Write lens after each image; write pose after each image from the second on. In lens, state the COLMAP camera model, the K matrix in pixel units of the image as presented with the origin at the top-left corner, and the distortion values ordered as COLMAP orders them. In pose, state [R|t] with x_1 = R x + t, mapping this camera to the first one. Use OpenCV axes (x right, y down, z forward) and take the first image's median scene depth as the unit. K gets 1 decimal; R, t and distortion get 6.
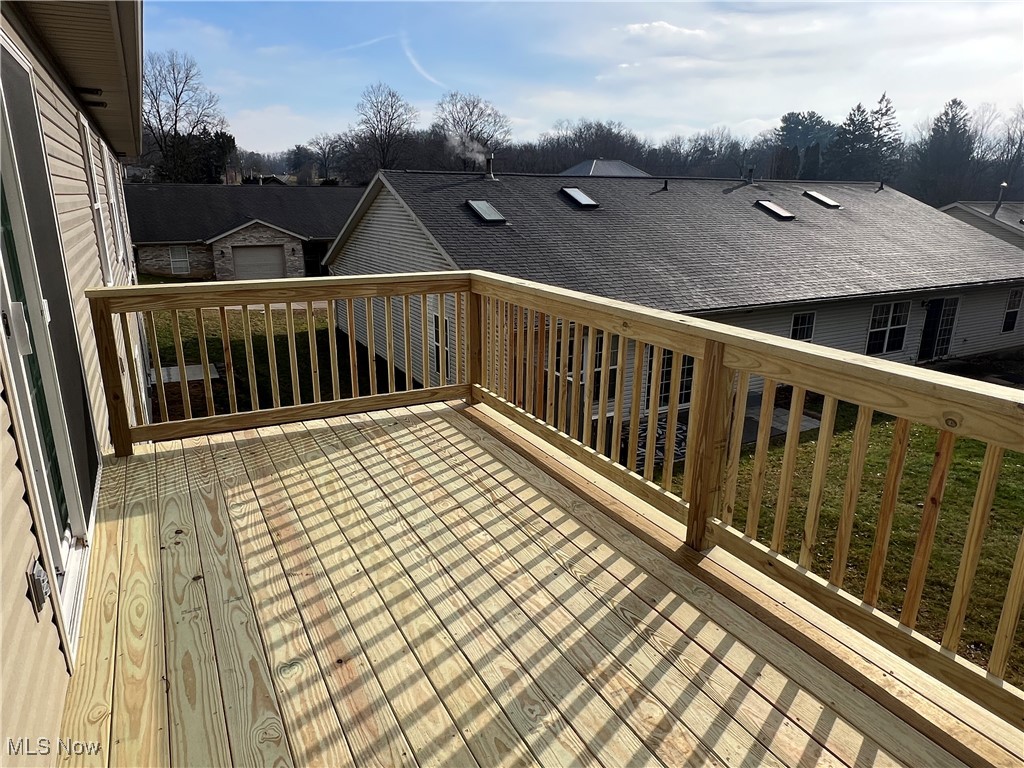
lens RADIAL K [[651.9, 0, 514.5], [0, 651.9, 382.6], [0, 0, 1]] dist [0.001830, 0.000024]
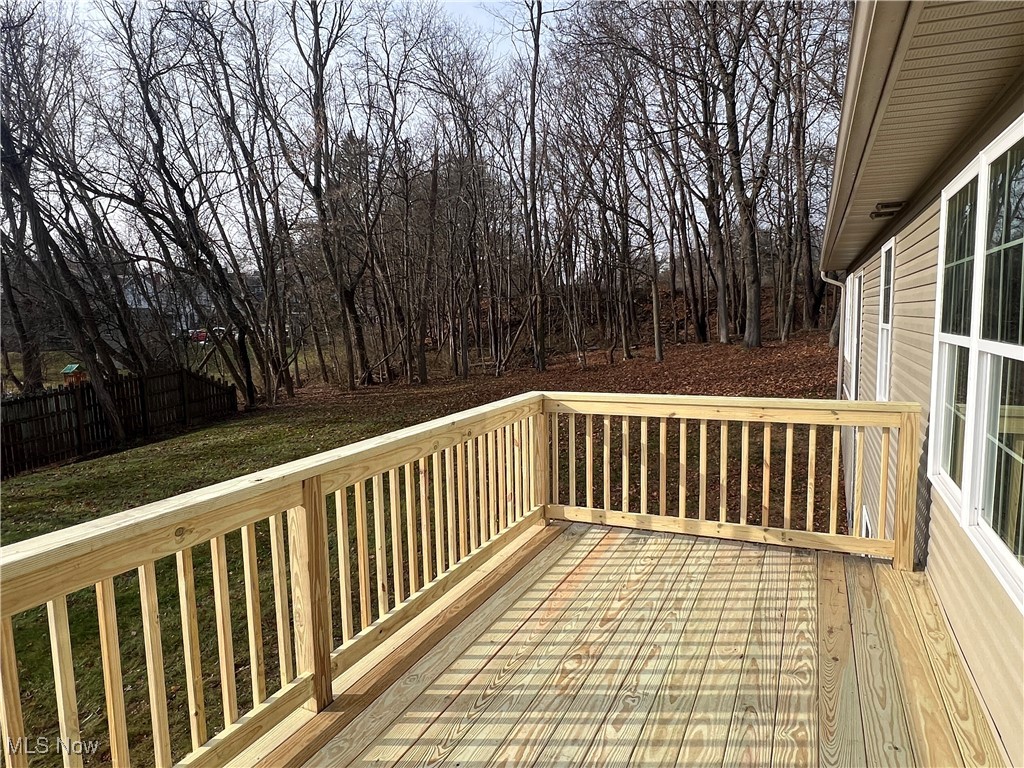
lens RADIAL K [[651.9, 0, 517.2], [0, 651.9, 388.8], [0, 0, 1]] dist [0.001830, 0.000024]
pose [[-0.609146, -0.057461, 0.790974, -0.668840], [0.245203, 0.934856, 0.256749, -0.377008], [-0.754199, 0.350347, -0.555374, 1.364755]]
